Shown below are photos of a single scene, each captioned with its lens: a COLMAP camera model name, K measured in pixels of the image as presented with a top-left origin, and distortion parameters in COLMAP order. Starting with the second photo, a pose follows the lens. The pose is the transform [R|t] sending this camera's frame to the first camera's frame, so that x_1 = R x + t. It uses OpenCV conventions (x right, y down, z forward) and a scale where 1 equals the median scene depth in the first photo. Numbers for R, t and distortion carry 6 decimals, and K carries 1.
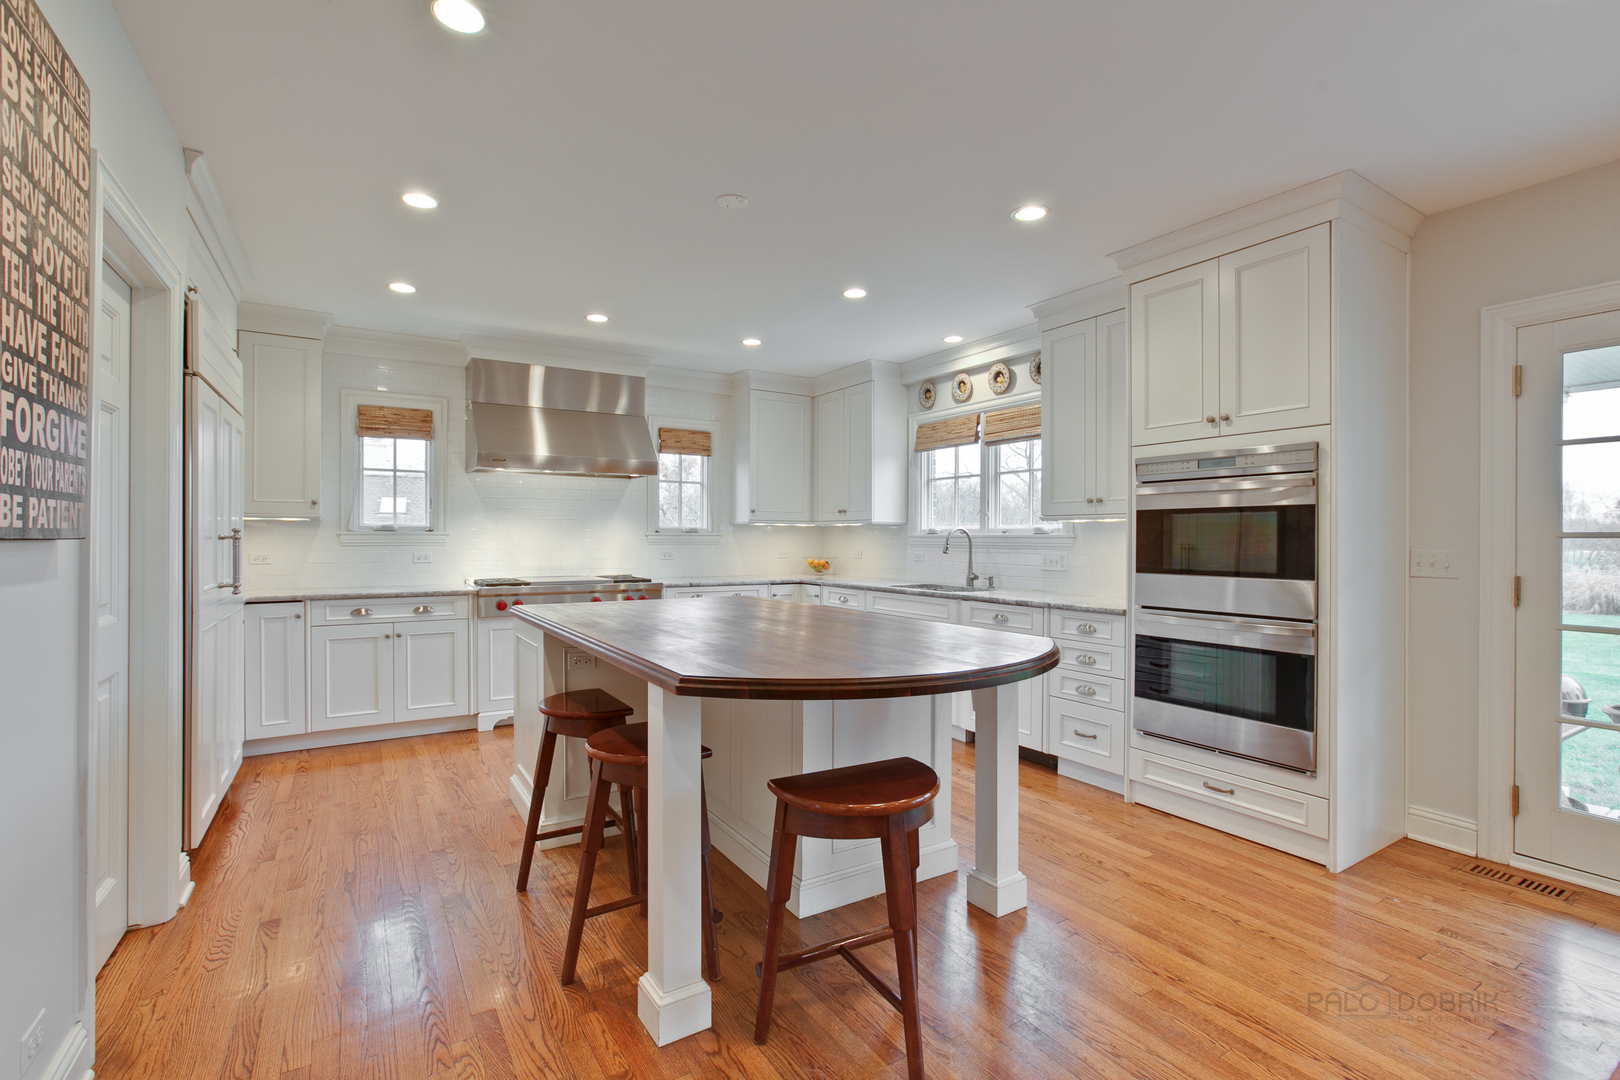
lens RADIAL K [[753.8, 0, 799.8], [0, 753.8, 531.6], [0, 0, 1]] dist [-0.043723, 0.024086]
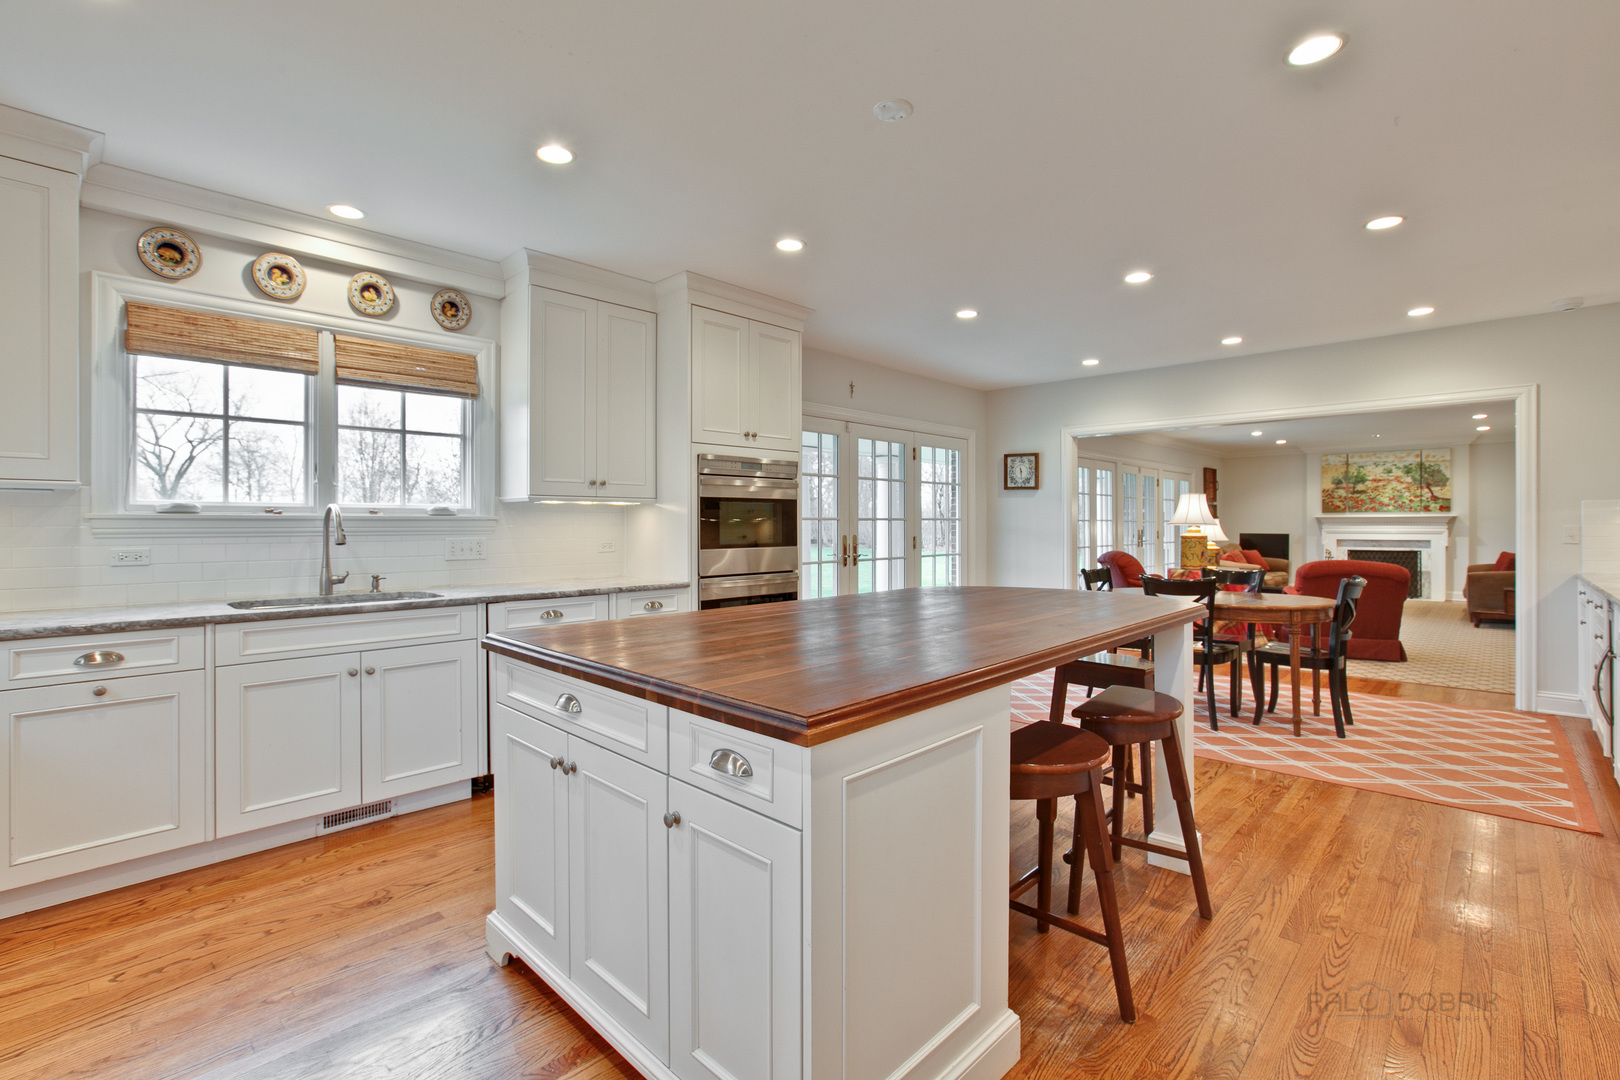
lens RADIAL K [[723.8, 0, 841.0], [0, 723.8, 525.0], [0, 0, 1]] dist [0.002319, 0.000387]
pose [[-0.258851, -0.007964, 0.965884, -0.611888], [-0.005730, 0.999961, 0.006709, 0.006253], [-0.965900, -0.003798, -0.258887, 0.908457]]
